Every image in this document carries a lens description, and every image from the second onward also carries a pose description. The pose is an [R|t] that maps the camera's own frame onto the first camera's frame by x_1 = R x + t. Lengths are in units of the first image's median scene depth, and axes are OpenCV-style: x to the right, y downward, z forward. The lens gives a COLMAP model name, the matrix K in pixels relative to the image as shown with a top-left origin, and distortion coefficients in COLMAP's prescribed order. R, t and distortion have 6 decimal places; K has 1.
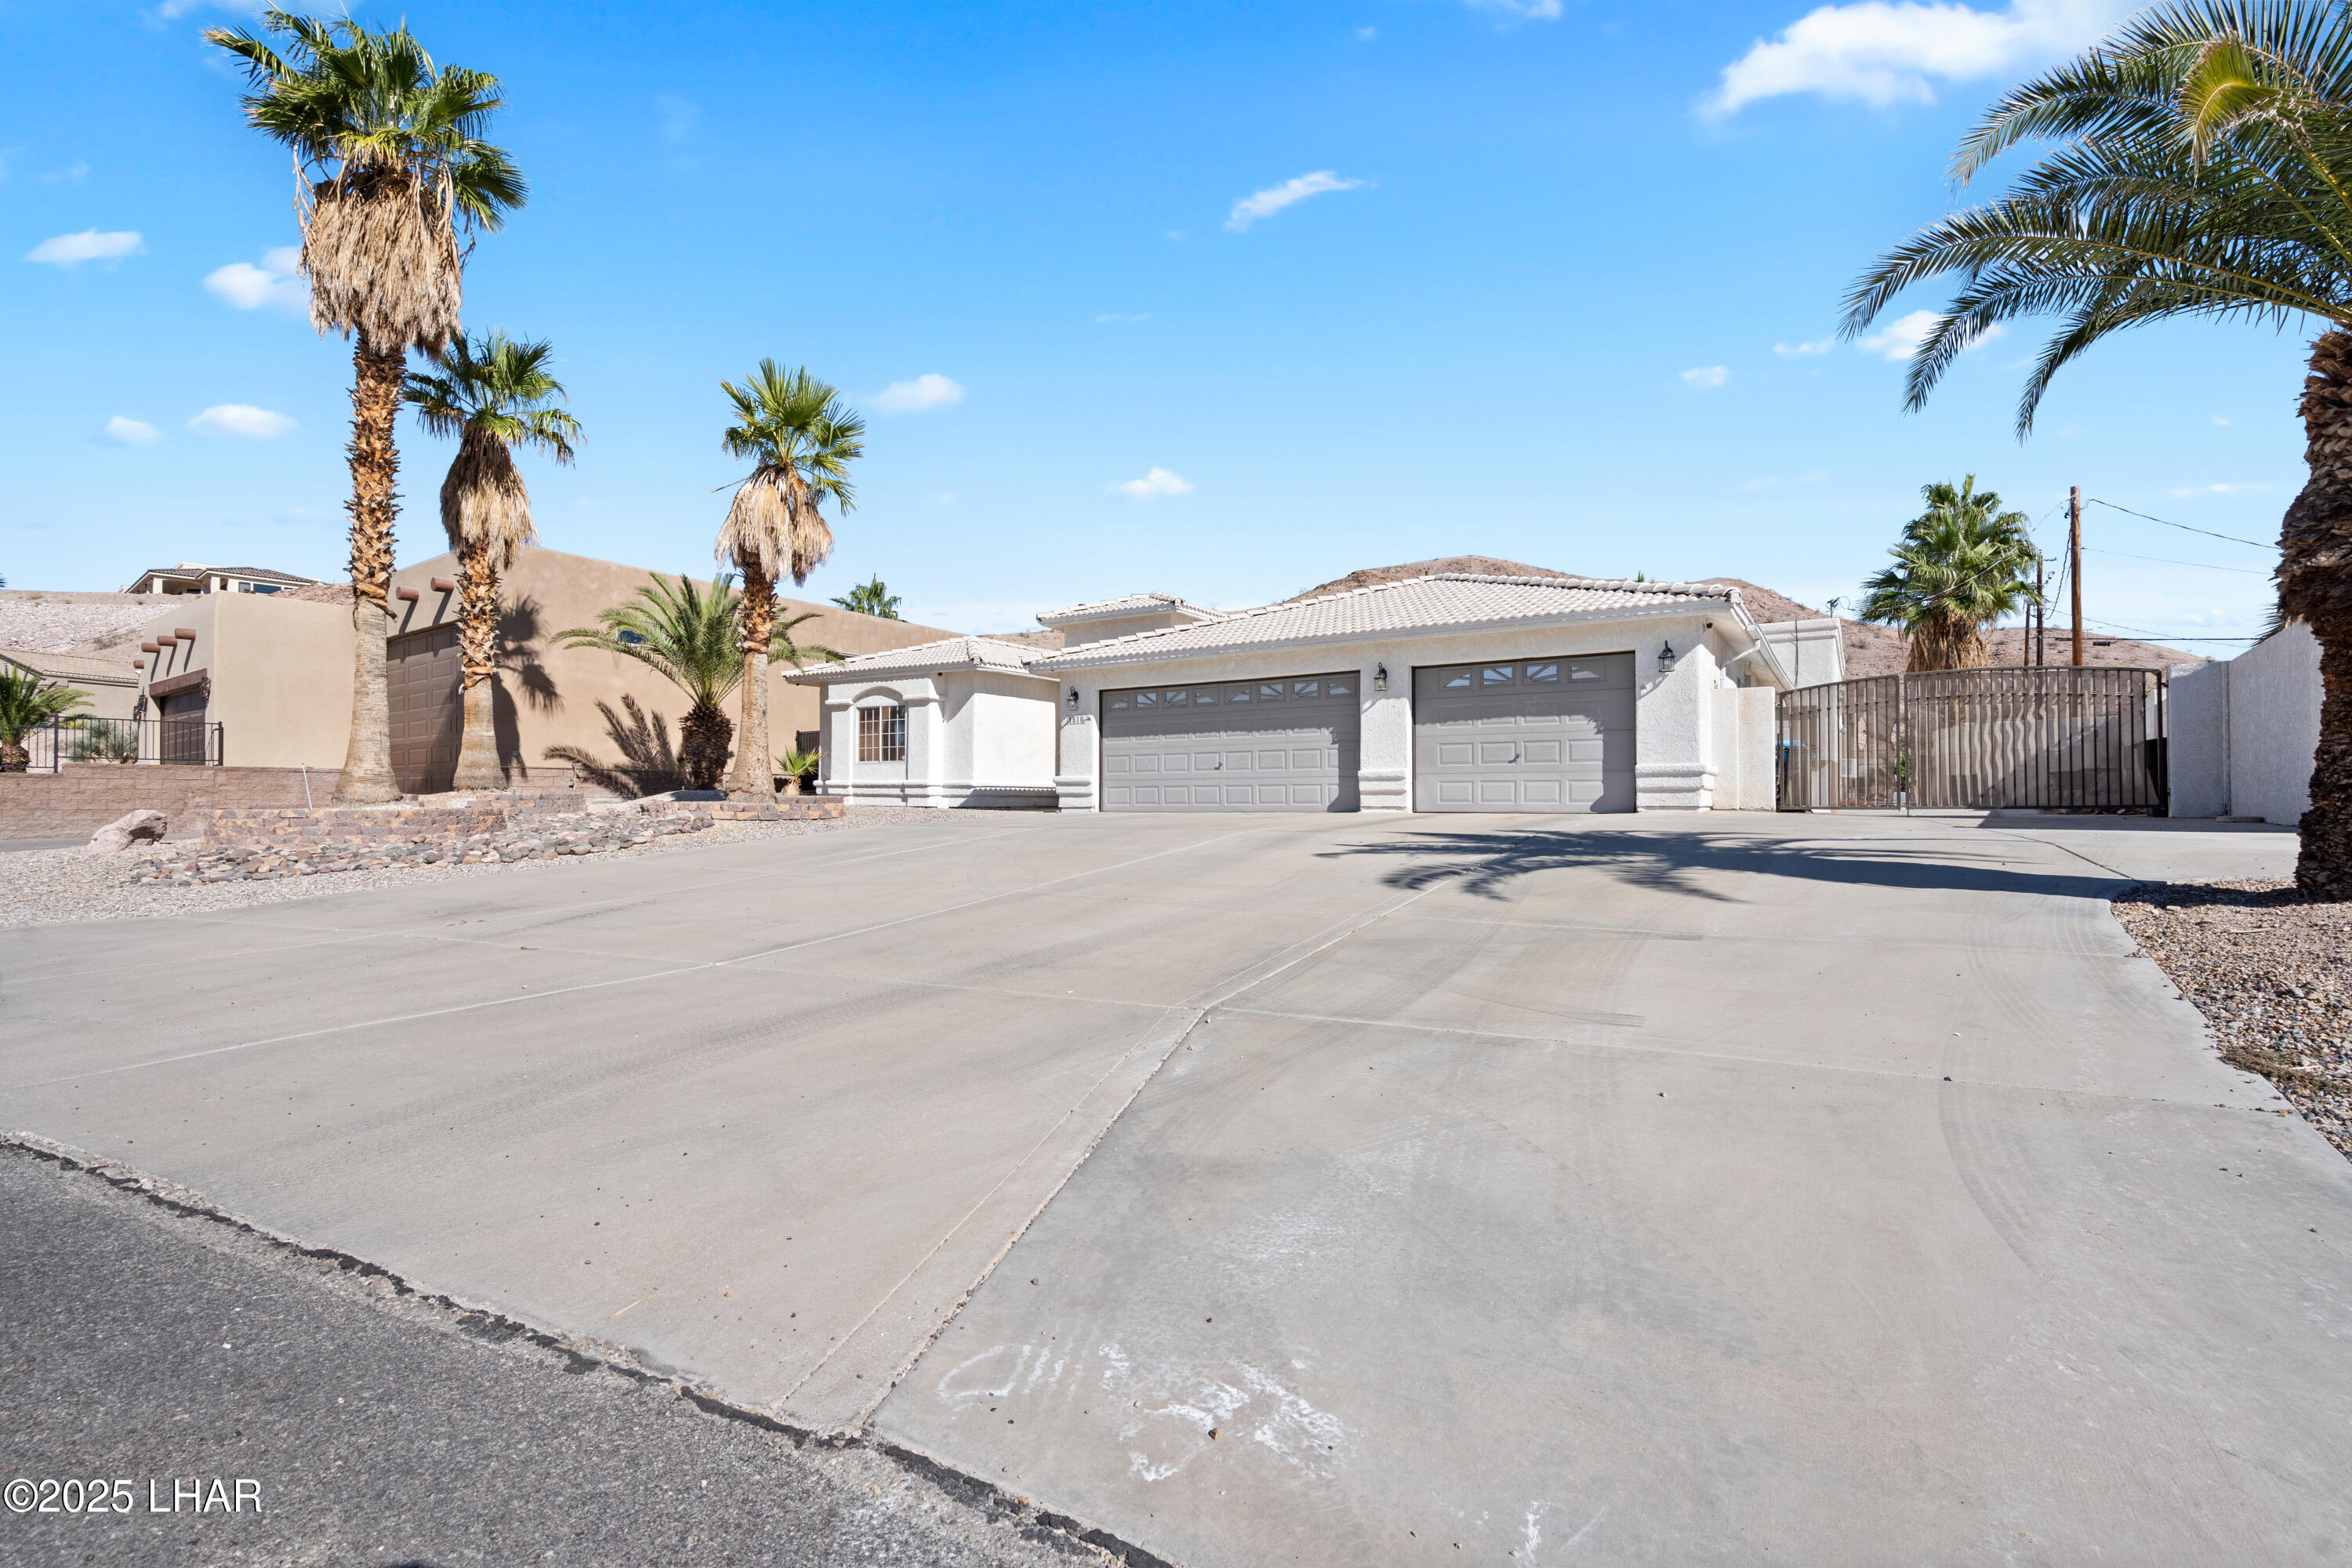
lens RADIAL K [[1084.4, 0, 1192.2], [0, 1084.4, 771.0], [0, 0, 1]] dist [-0.004109, 0.002511]
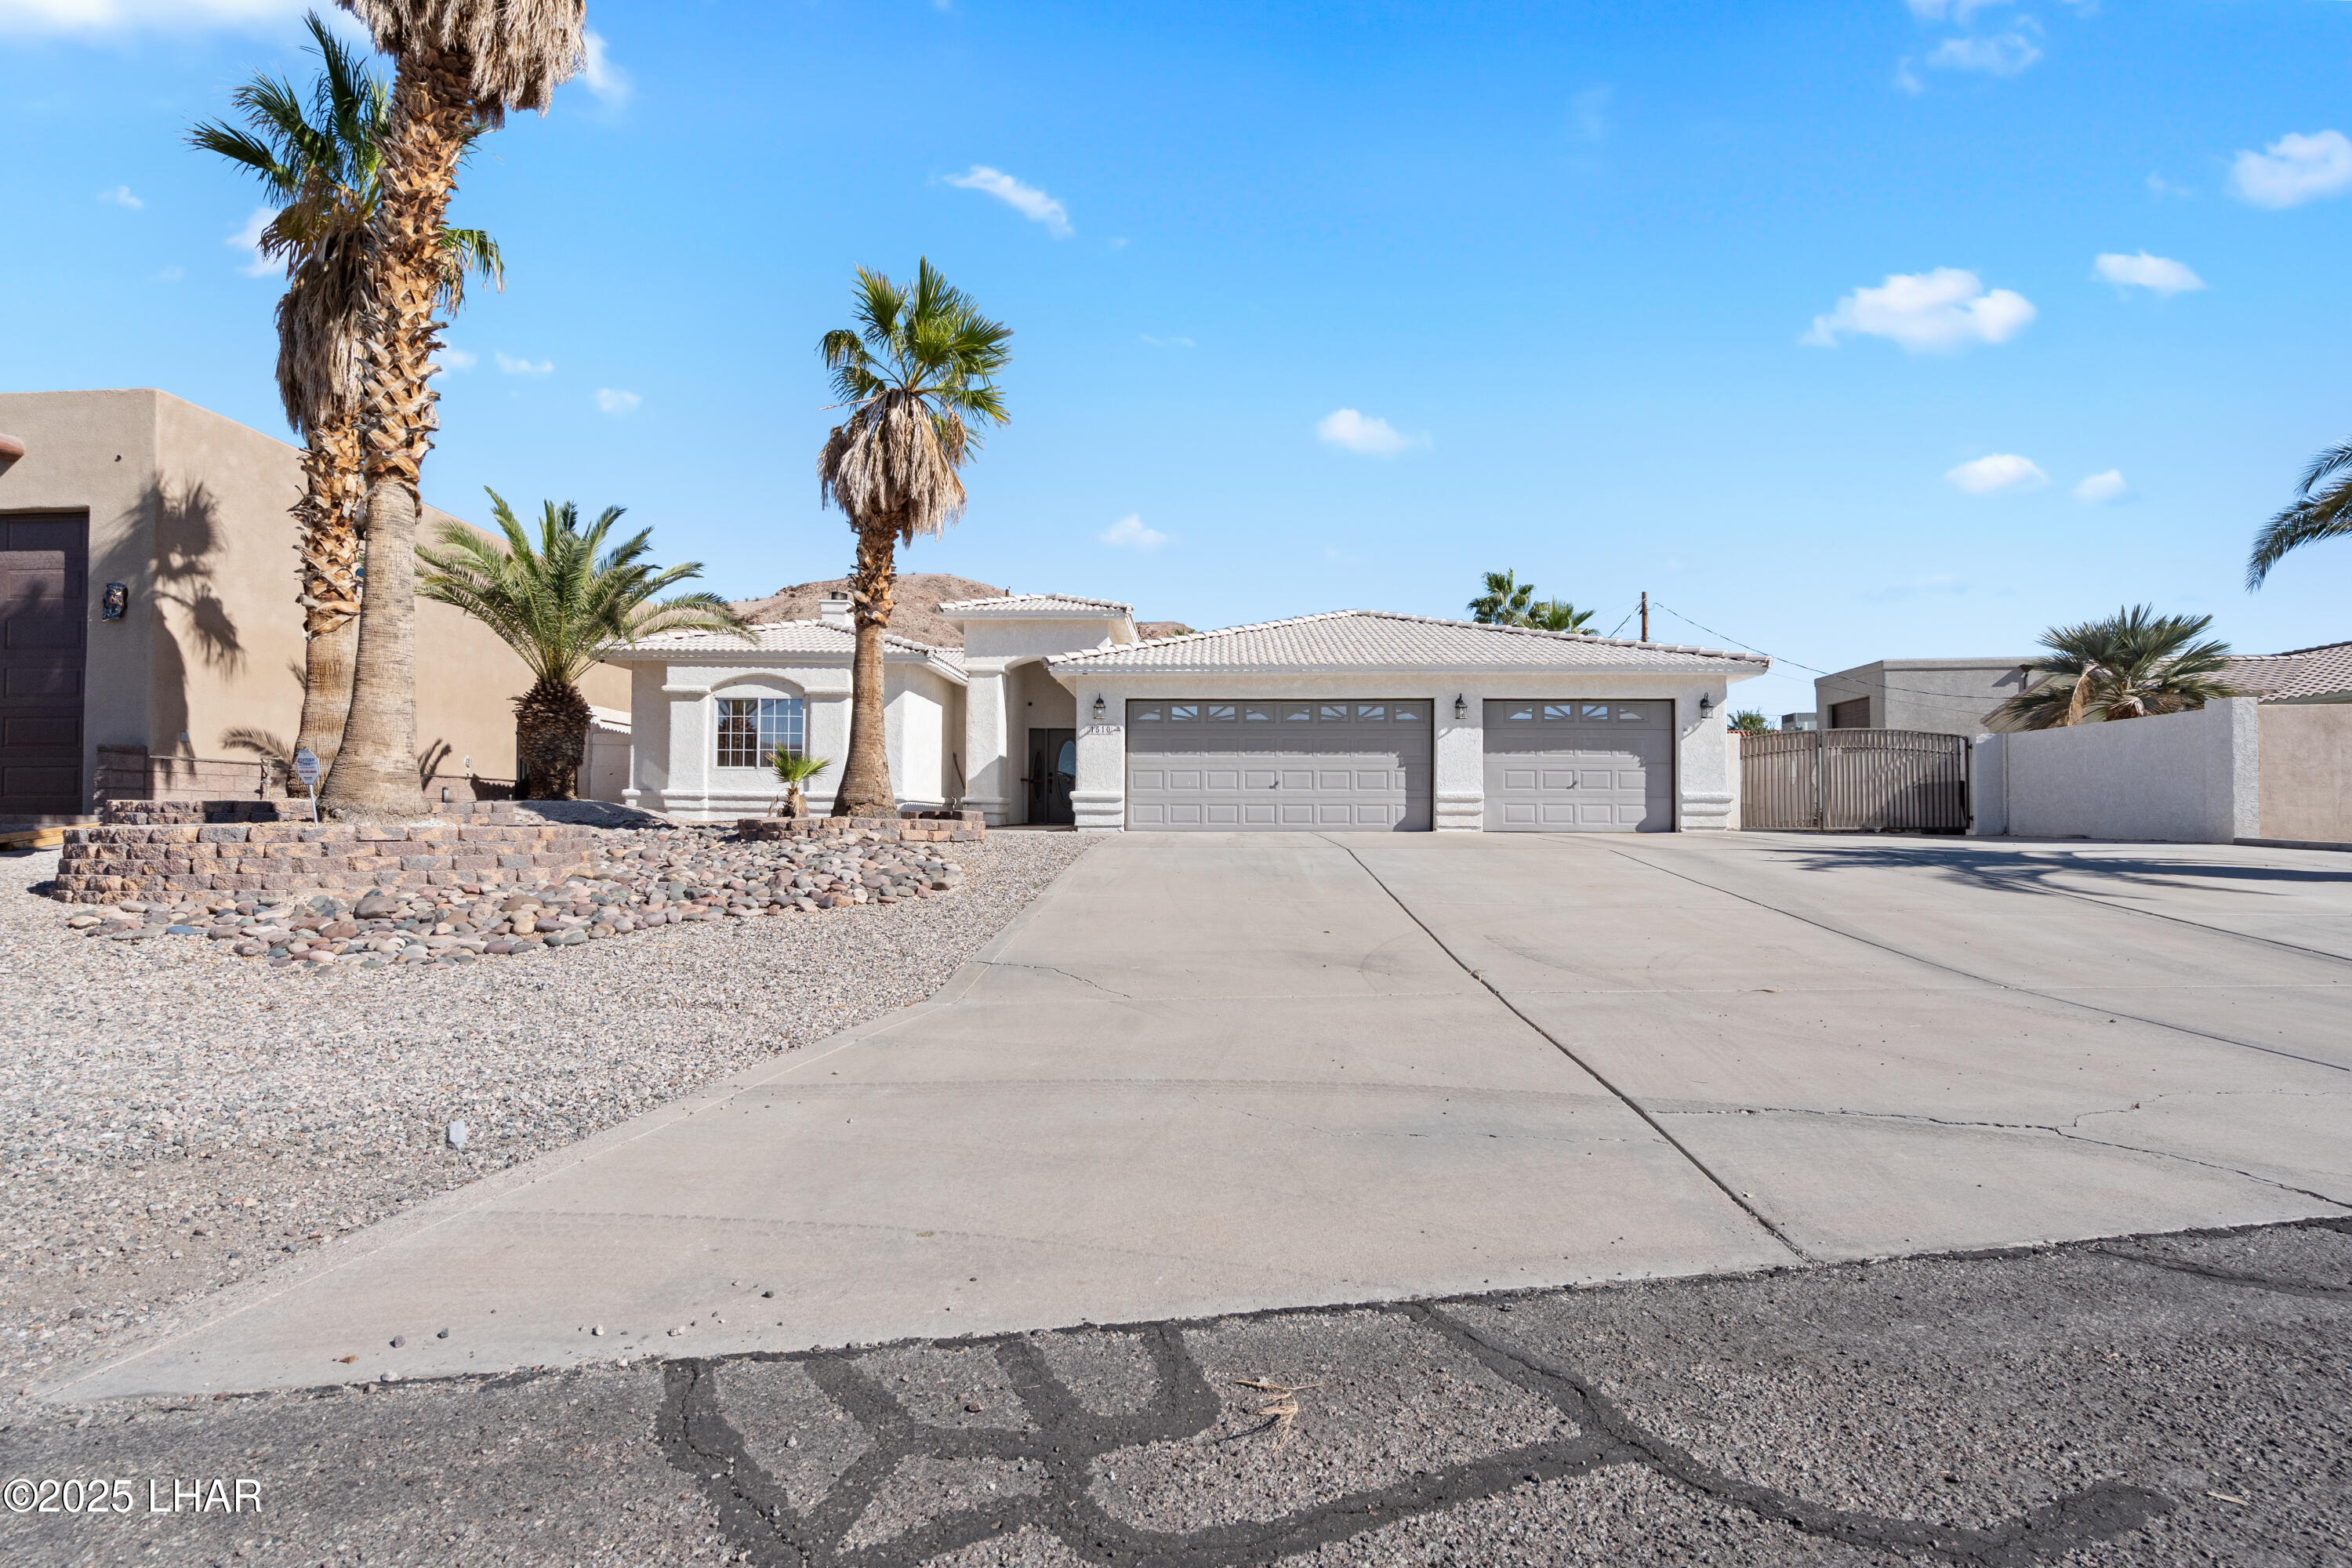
lens RADIAL K [[1084.4, 0, 1199.0], [0, 1084.4, 787.6], [0, 0, 1]] dist [-0.004109, 0.002511]
pose [[0.850618, 0.021773, 0.525332, -0.584912], [-0.020717, 0.999754, -0.007891, 0.007595], [-0.525375, -0.004171, 0.850860, 0.204795]]
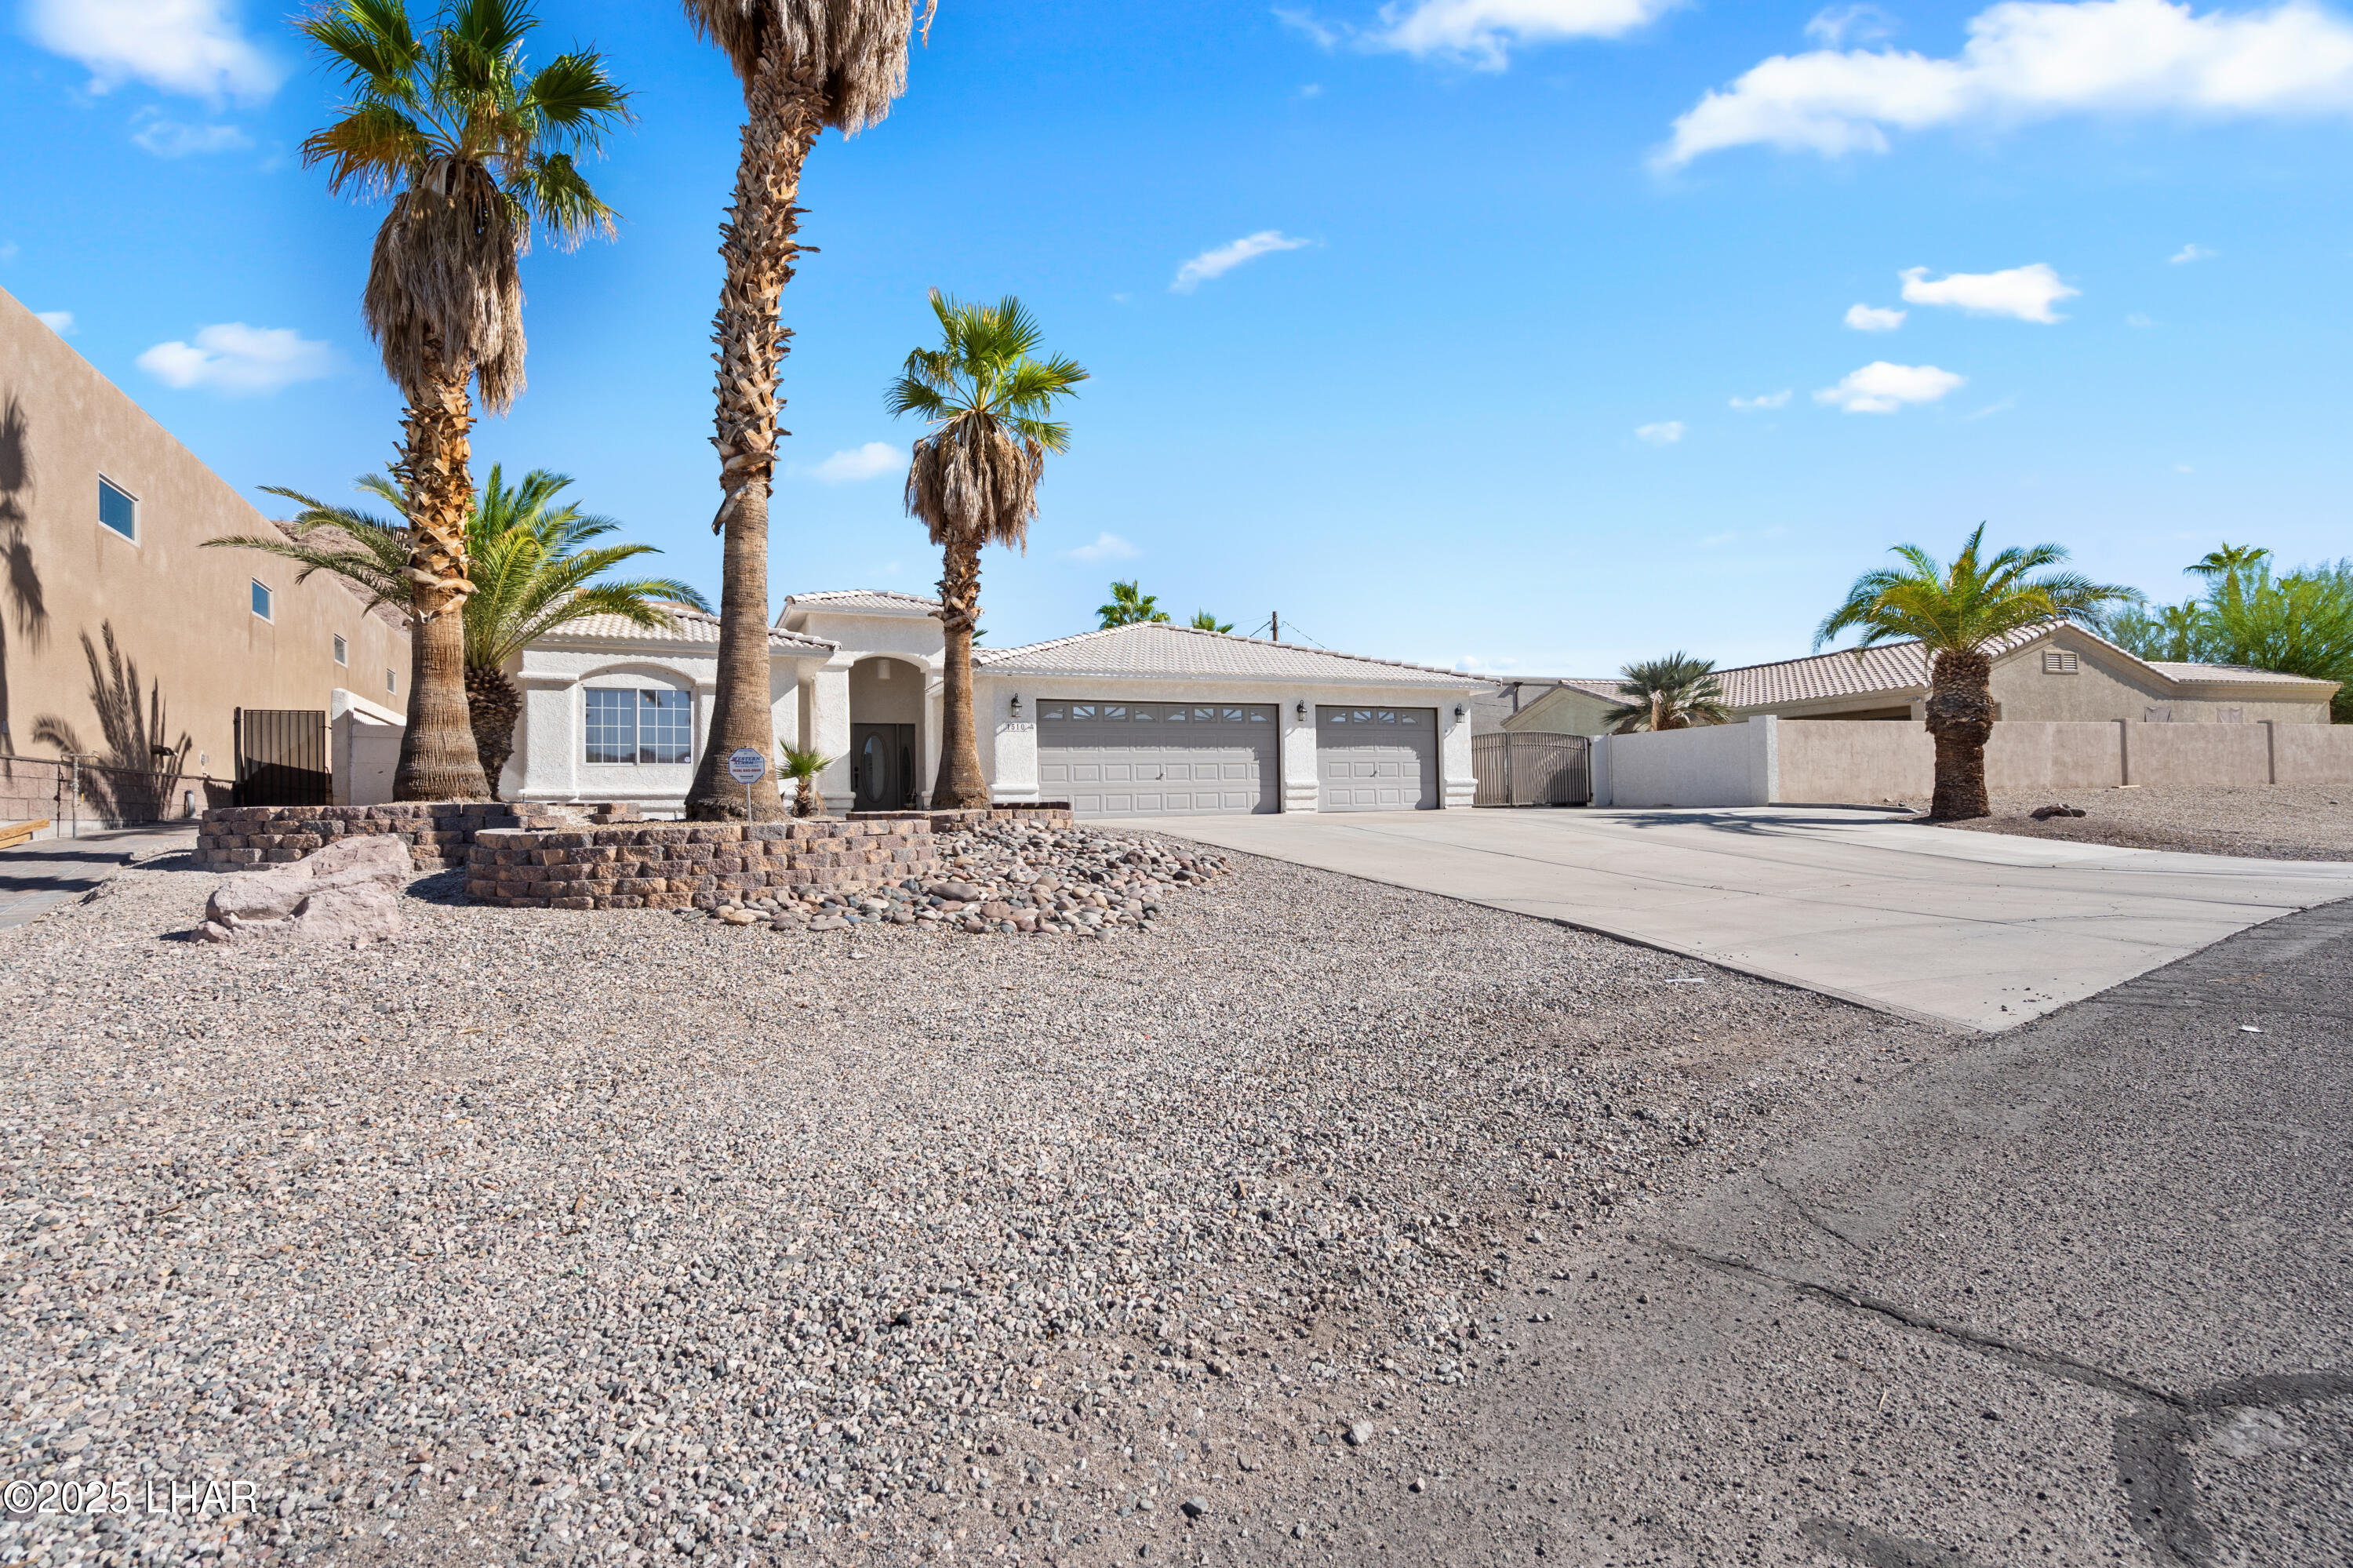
lens RADIAL K [[1084.9, 0, 1195.0], [0, 1084.9, 777.1], [0, 0, 1]] dist [-0.004109, 0.002511]
pose [[0.522590, 0.015120, 0.852450, -0.975738], [-0.002654, 0.999867, -0.016107, 0.015153], [-0.852580, 0.006155, 0.522560, 0.396854]]
